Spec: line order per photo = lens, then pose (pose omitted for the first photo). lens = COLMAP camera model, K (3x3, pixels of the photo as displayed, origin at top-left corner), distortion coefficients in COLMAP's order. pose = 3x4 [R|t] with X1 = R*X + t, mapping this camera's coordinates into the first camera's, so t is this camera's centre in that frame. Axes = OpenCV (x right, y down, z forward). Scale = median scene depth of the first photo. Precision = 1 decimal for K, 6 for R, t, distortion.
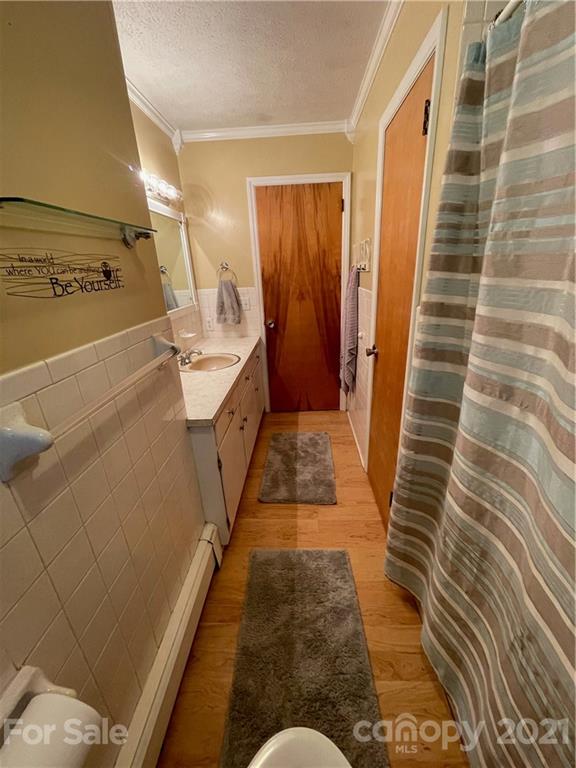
lens RADIAL K [[309.5, 0, 289.2], [0, 309.5, 382.7], [0, 0, 1]] dist [-0.011360, 0.002664]
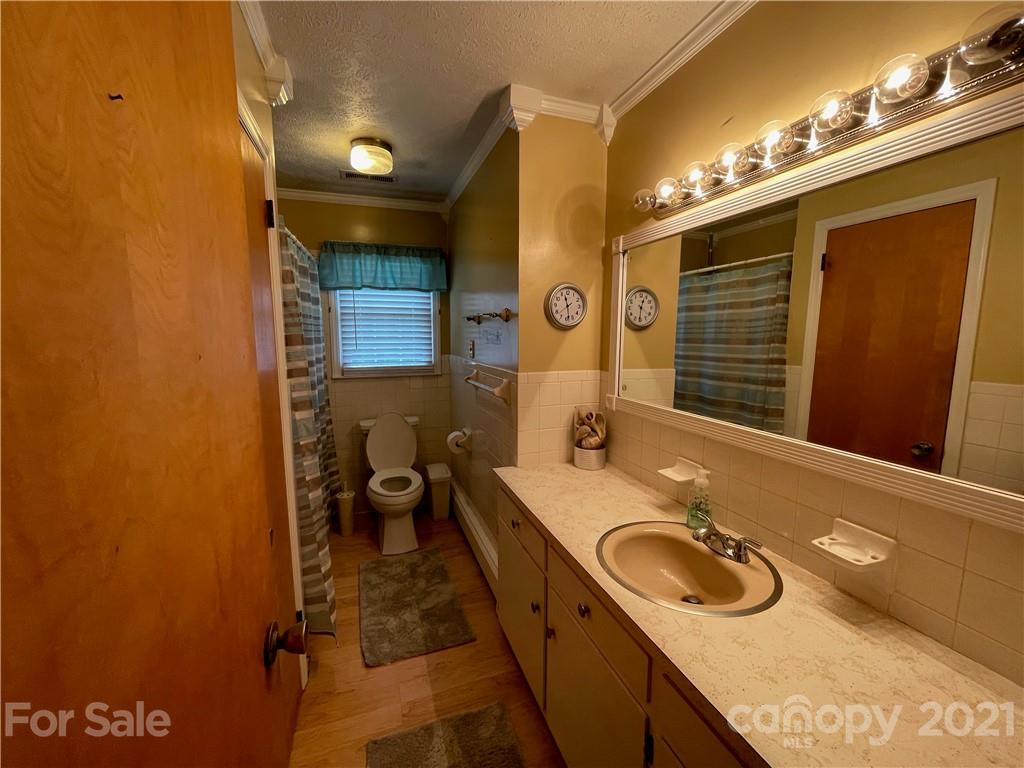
lens RADIAL K [[412.7, 0, 511.4], [0, 412.7, 384.6], [0, 0, 1]] dist [-0.011360, 0.002664]
pose [[-0.928081, 0.078345, -0.364044, 0.143522], [-0.104122, 0.884026, 0.455693, -0.602011], [0.357526, 0.460825, -0.812290, 1.533707]]
